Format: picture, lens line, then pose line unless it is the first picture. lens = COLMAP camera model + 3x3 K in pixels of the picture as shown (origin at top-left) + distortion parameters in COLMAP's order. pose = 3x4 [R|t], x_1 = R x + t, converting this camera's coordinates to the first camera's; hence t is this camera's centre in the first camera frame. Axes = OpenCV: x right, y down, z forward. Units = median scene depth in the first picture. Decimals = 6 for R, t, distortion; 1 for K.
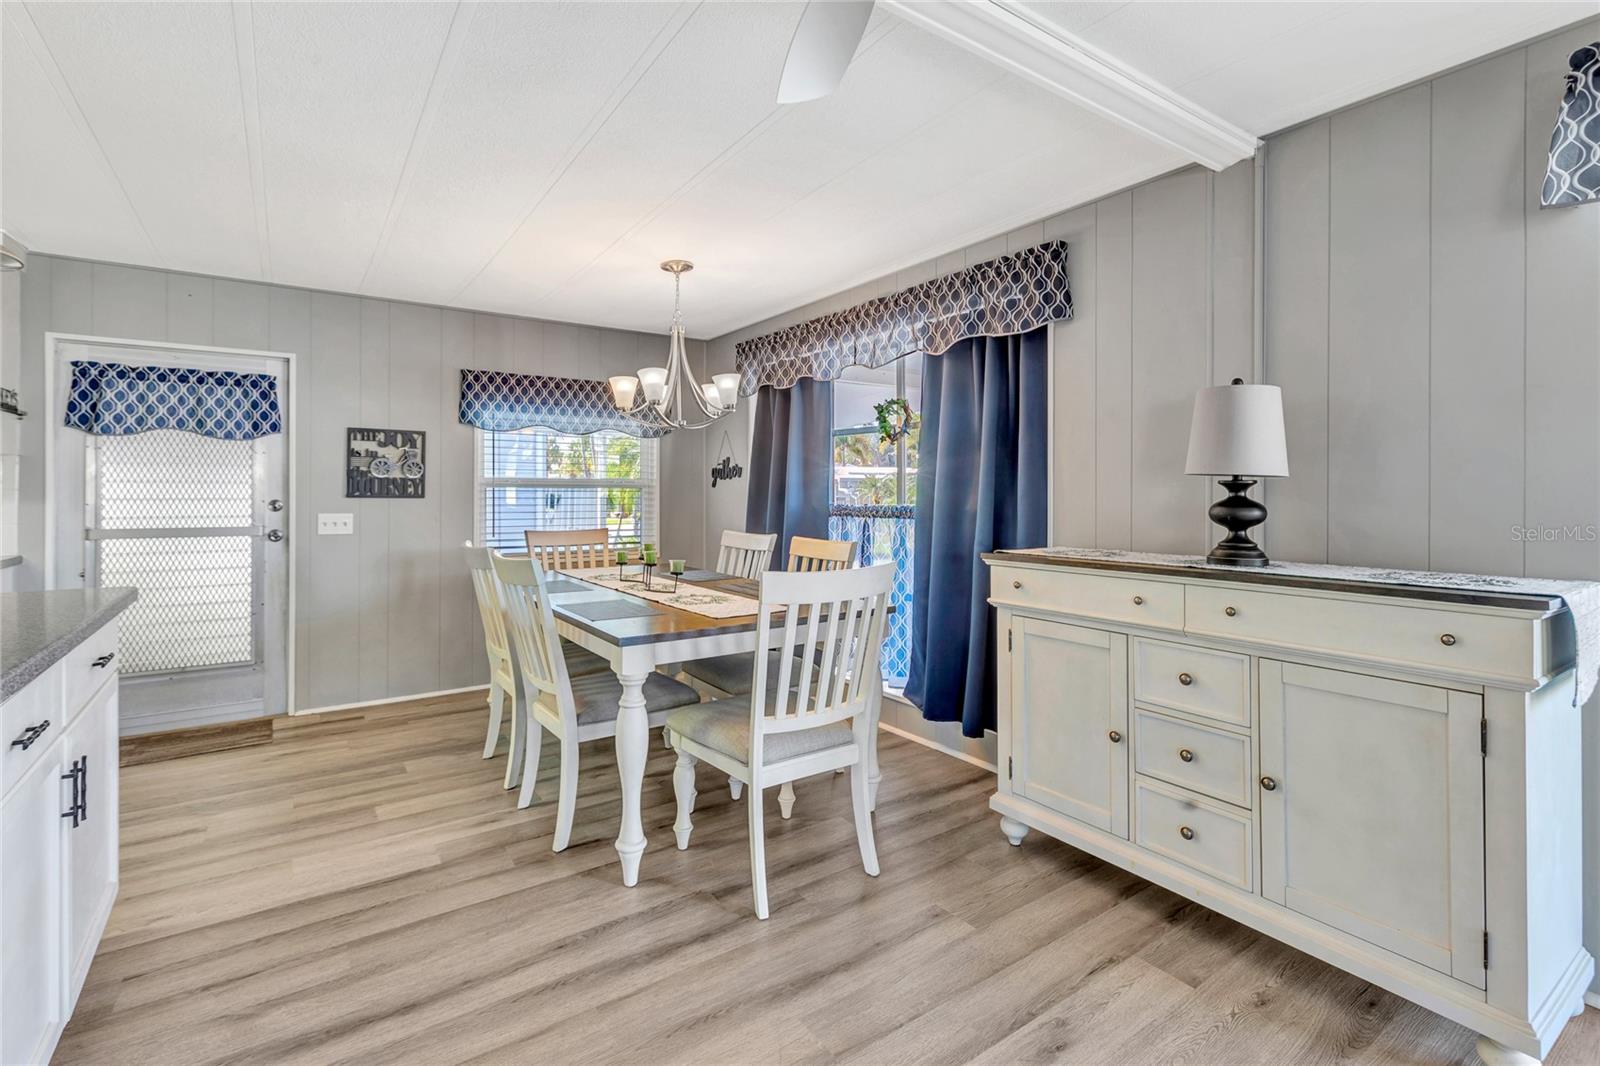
lens RADIAL K [[731.0, 0, 799.1], [0, 731.0, 497.0], [0, 0, 1]] dist [0.001459, 0.000638]
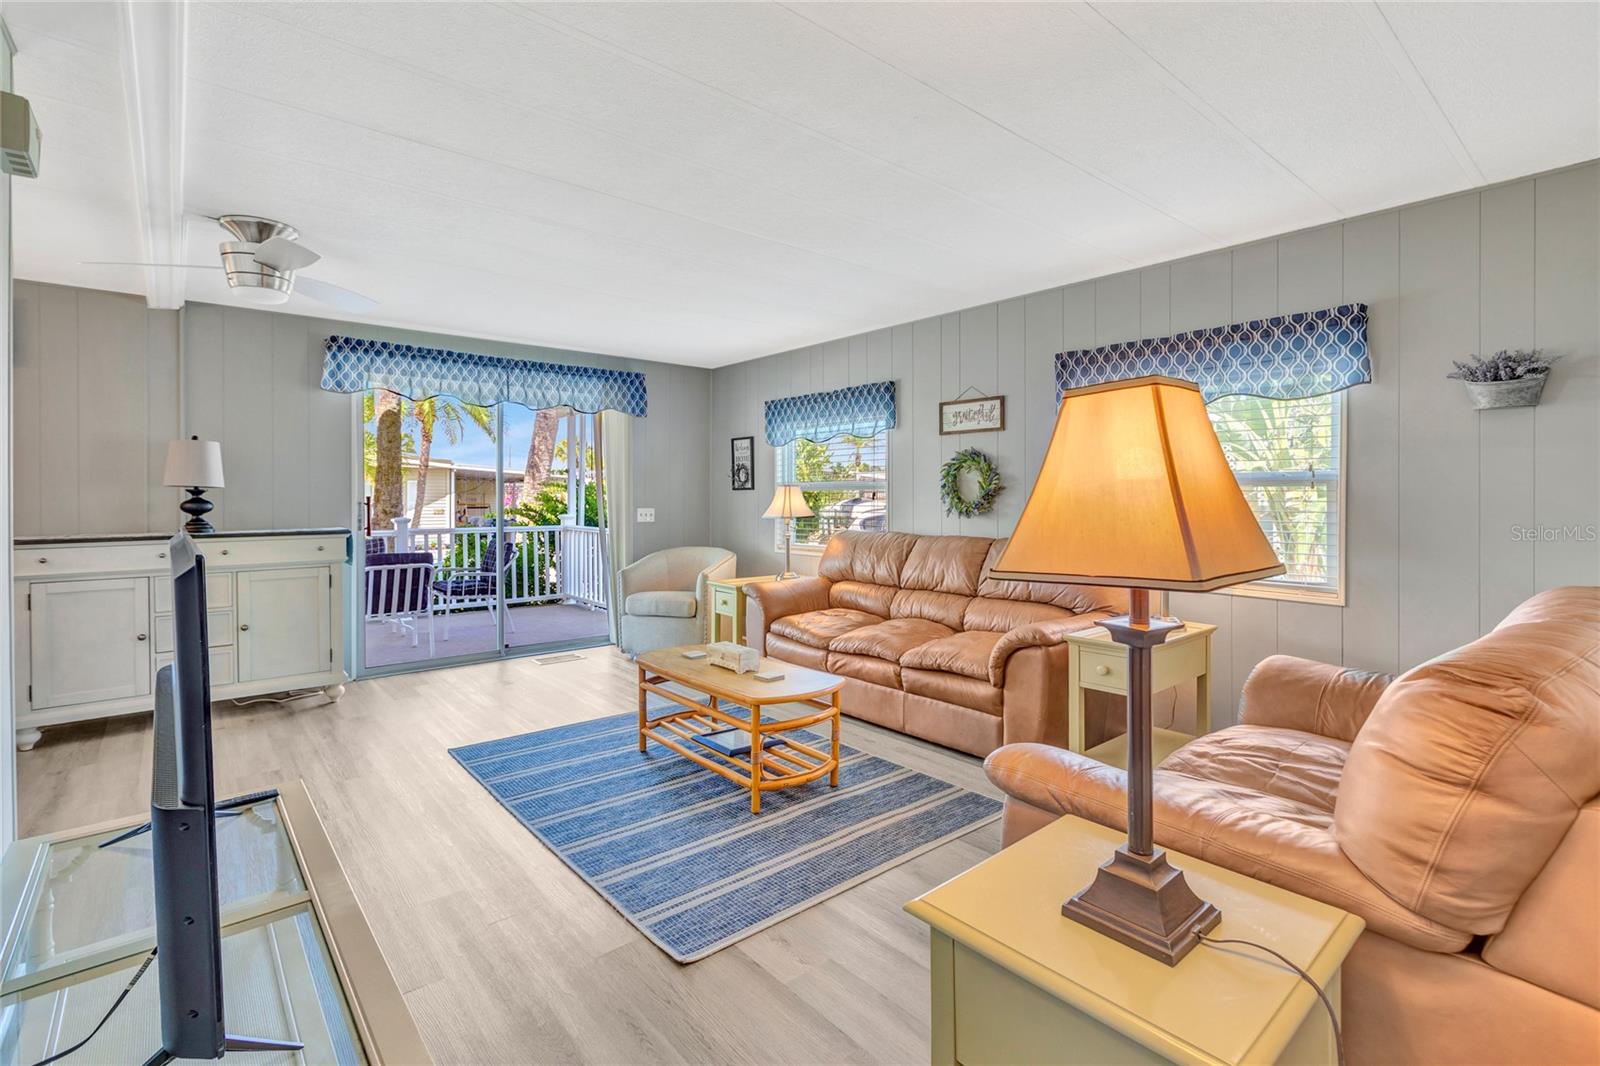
lens RADIAL K [[731.0, 0, 799.1], [0, 731.0, 497.0], [0, 0, 1]] dist [0.001459, 0.000638]
pose [[-0.090448, -0.002127, 0.995899, -0.952365], [0.009836, 0.999947, 0.003029, 0.004900], [-0.995853, 0.010069, -0.090422, -0.259557]]
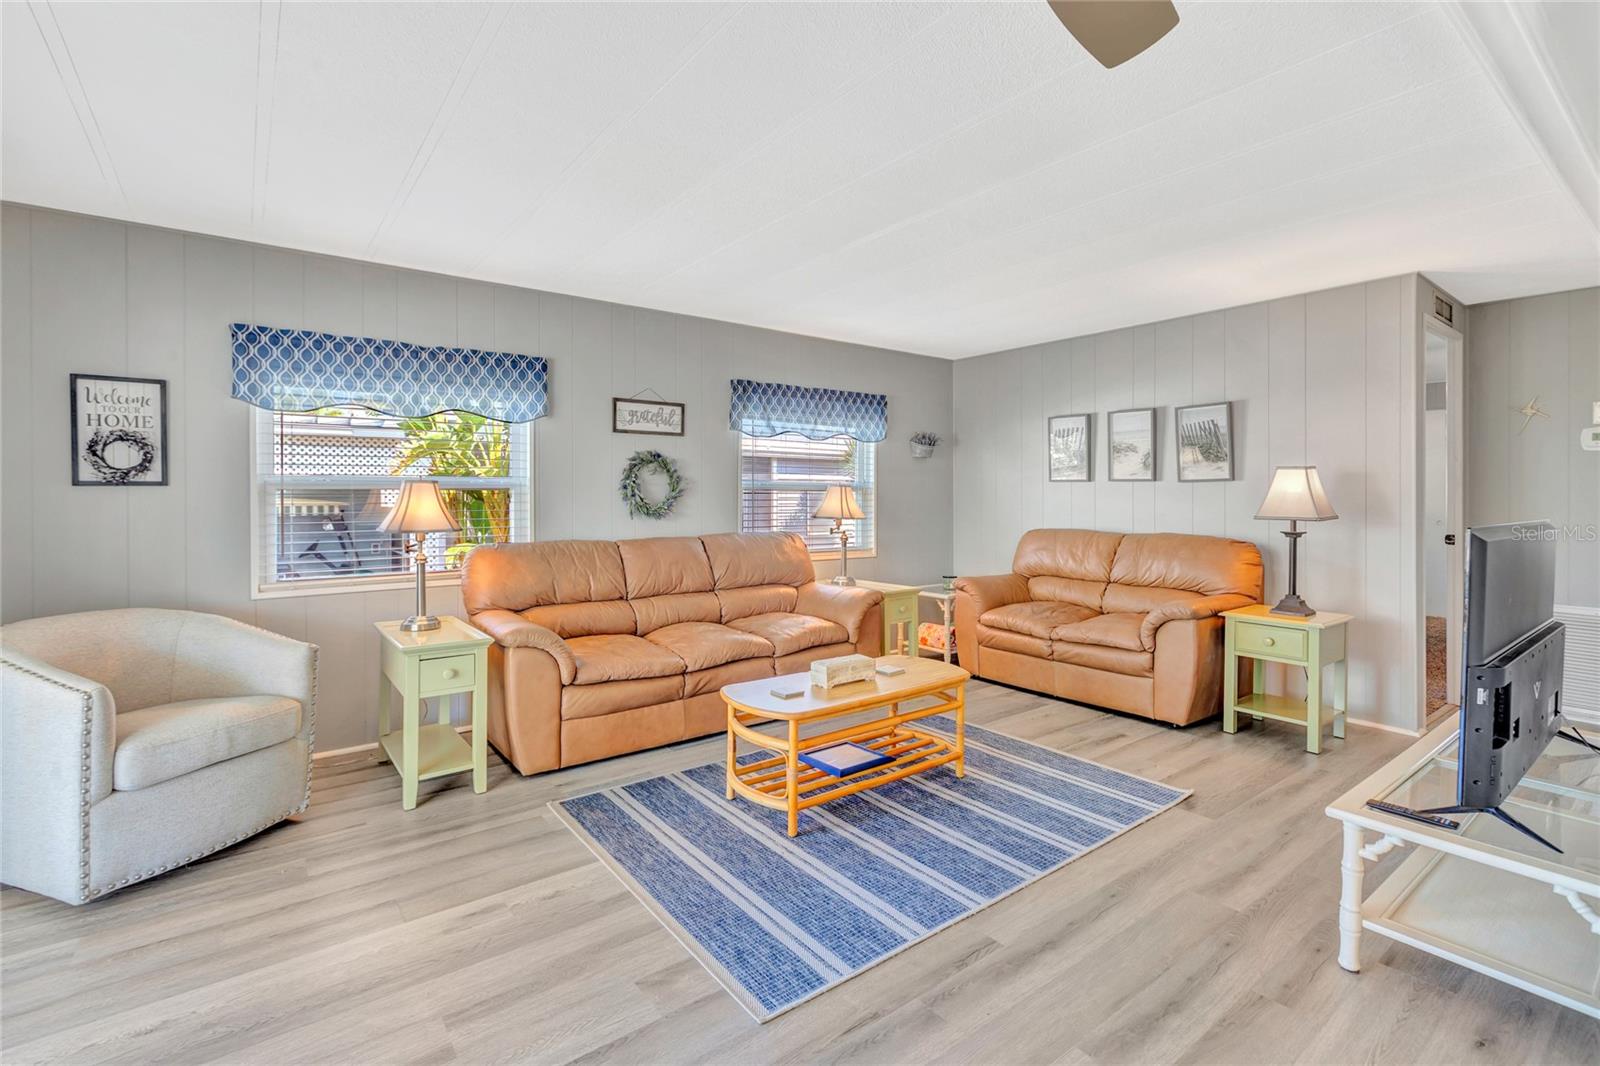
lens RADIAL K [[731.0, 0, 799.1], [0, 731.0, 497.0], [0, 0, 1]] dist [0.001459, 0.000638]
pose [[-0.999533, 0.003903, -0.030323, 0.137404], [0.003782, 0.999985, 0.004053, 0.004591], [0.030339, 0.003936, -0.999532, 0.663980]]
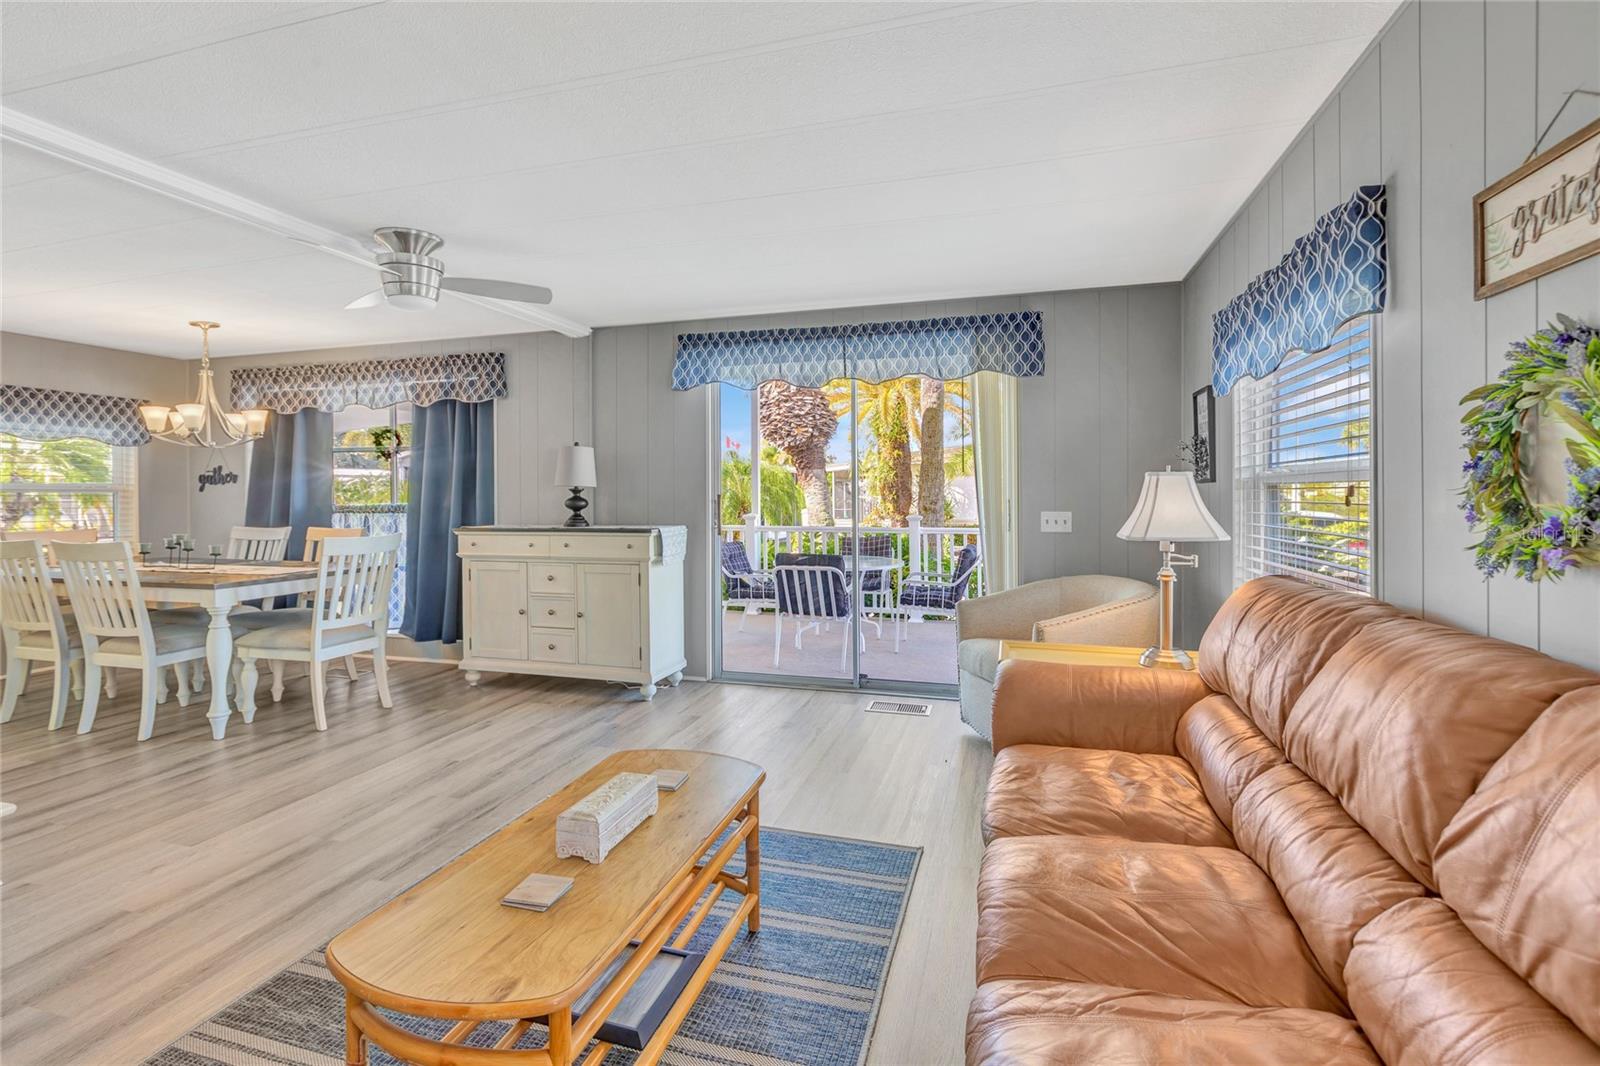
lens RADIAL K [[731.0, 0, 799.1], [0, 731.0, 497.0], [0, 0, 1]] dist [0.001459, 0.000638]
pose [[0.781774, -0.005502, 0.623537, -0.164234], [0.008565, 0.999961, -0.001915, 0.008158], [-0.623503, 0.006838, 0.781791, -0.749400]]
